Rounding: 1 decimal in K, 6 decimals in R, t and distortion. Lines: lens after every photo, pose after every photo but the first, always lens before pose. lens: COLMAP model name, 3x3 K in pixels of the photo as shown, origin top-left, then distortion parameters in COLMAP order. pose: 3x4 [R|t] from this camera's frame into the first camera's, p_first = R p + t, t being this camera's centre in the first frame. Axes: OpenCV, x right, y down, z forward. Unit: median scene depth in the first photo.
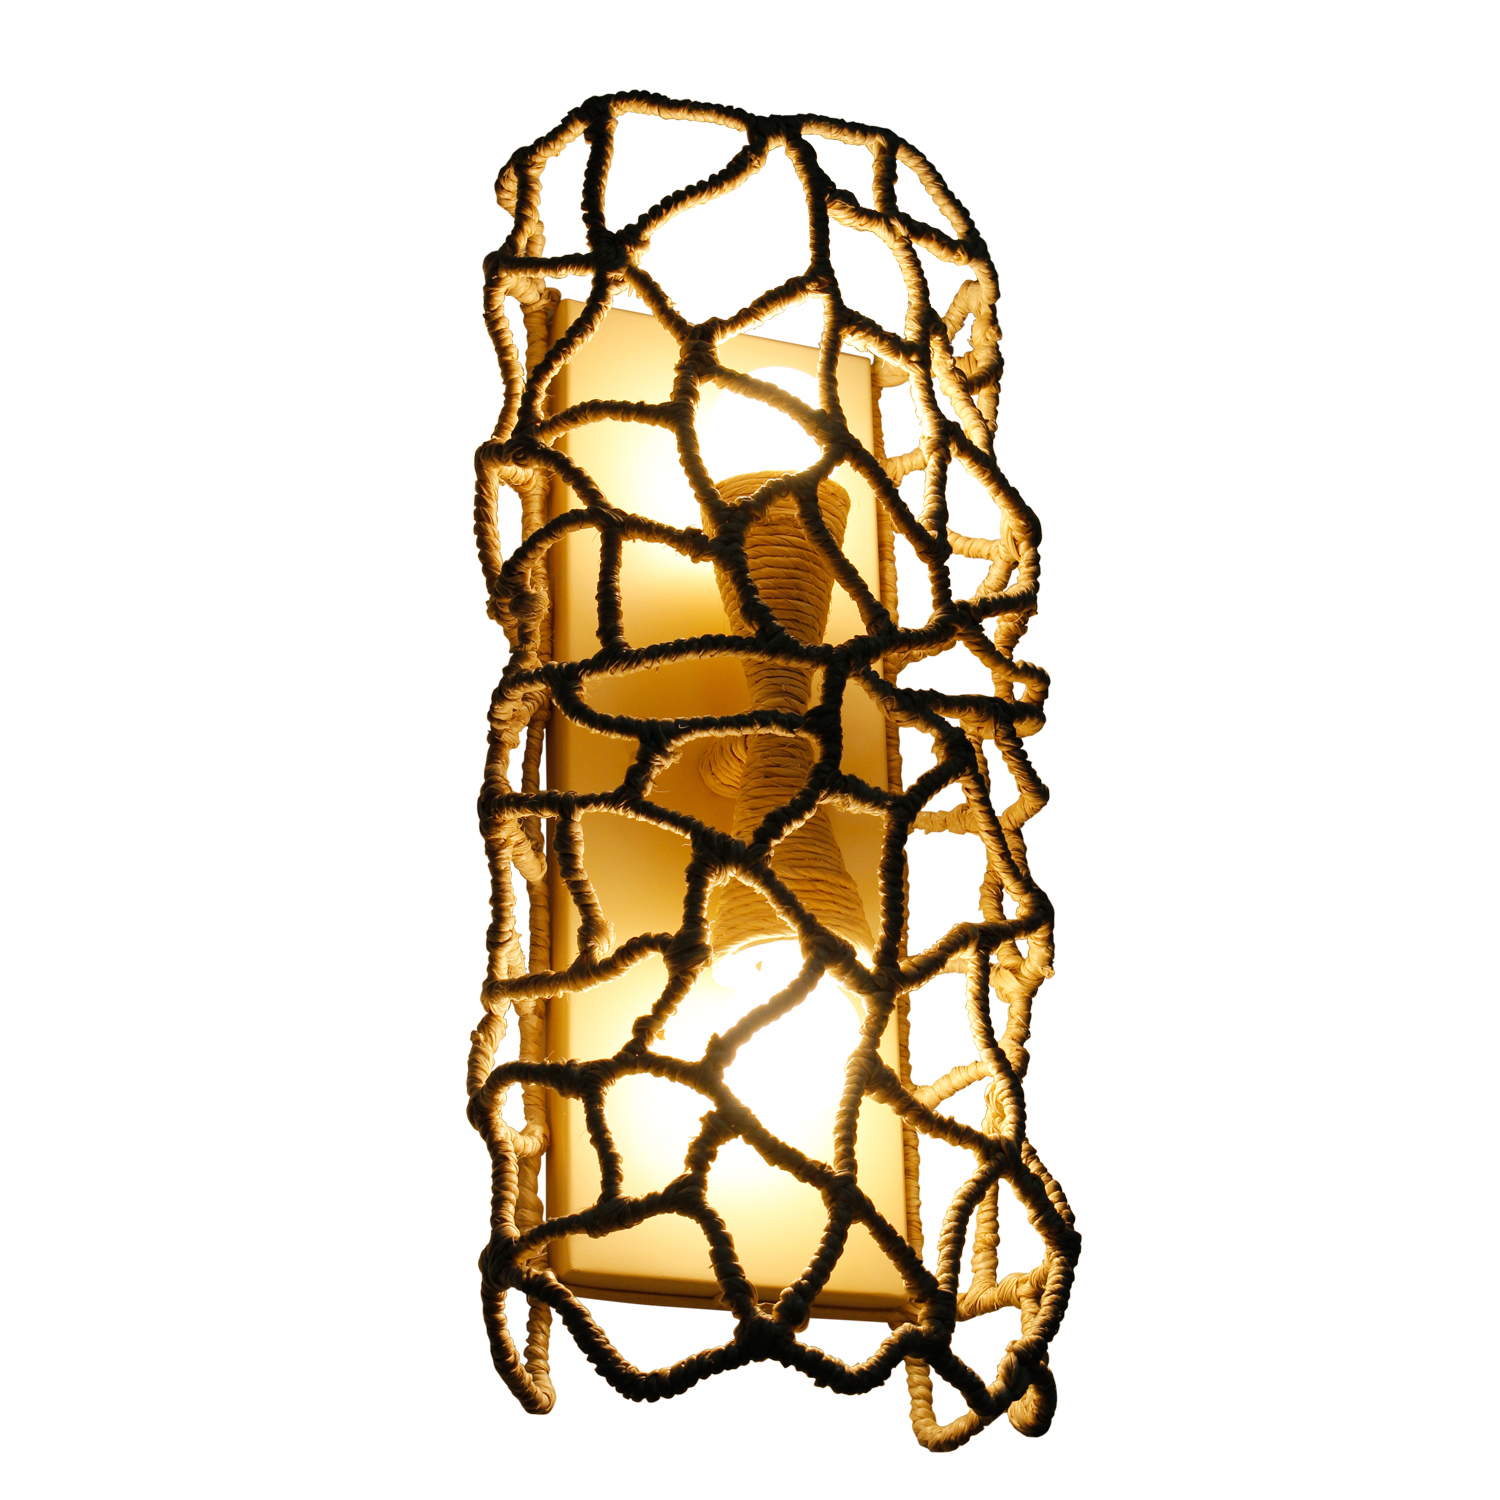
lens RADIAL K [[3337.5, 0, 756.9], [0, 3337.5, 749.1], [0, 0, 1]] dist [-0.022884, 0.000000]
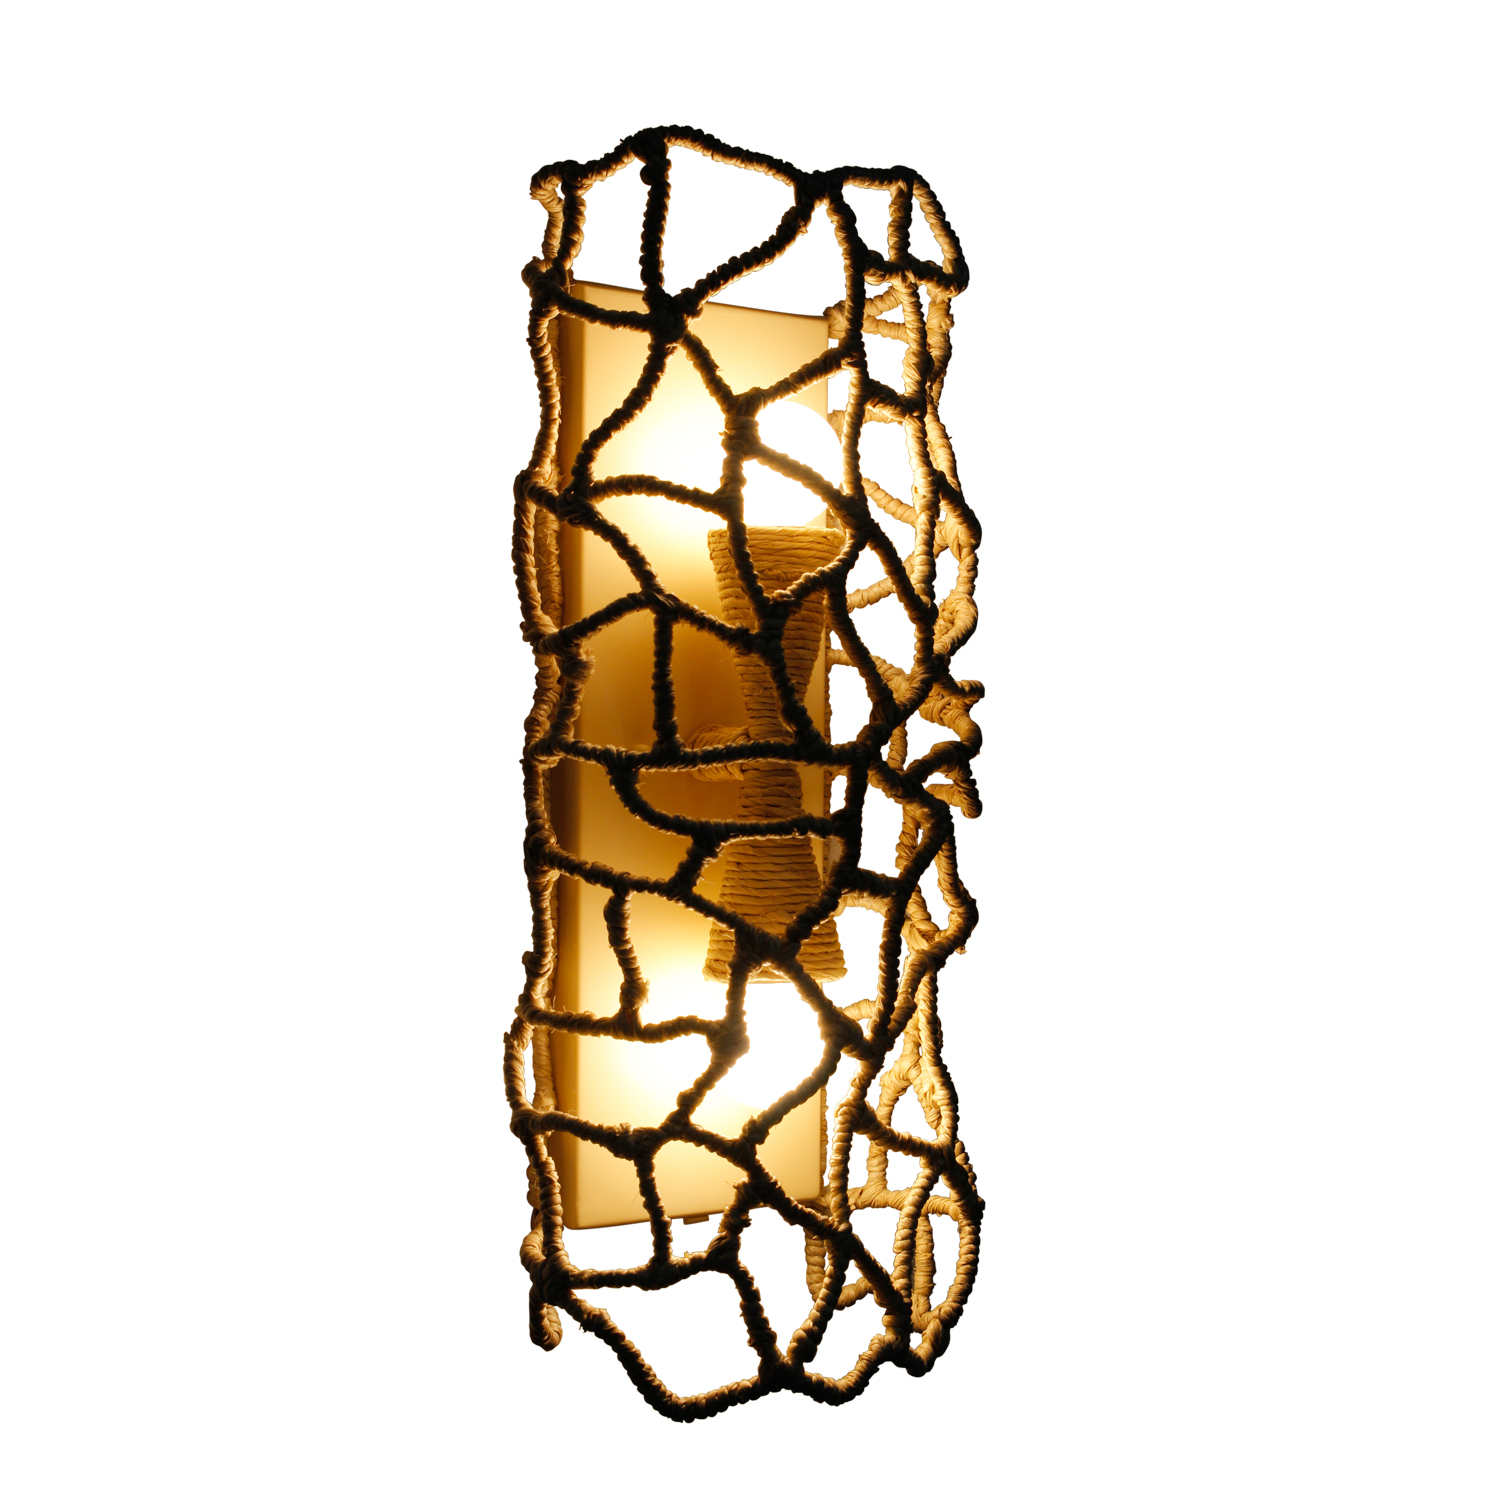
lens RADIAL K [[2627.8, 0, 755.0], [0, 2627.8, 750.9], [0, 0, 1]] dist [-0.059729, 0.000000]
pose [[0.965628, 0.033532, 0.257755, -0.235249], [-0.134394, 0.913214, 0.384679, -0.360108], [-0.222487, -0.406098, 0.886332, 0.211412]]
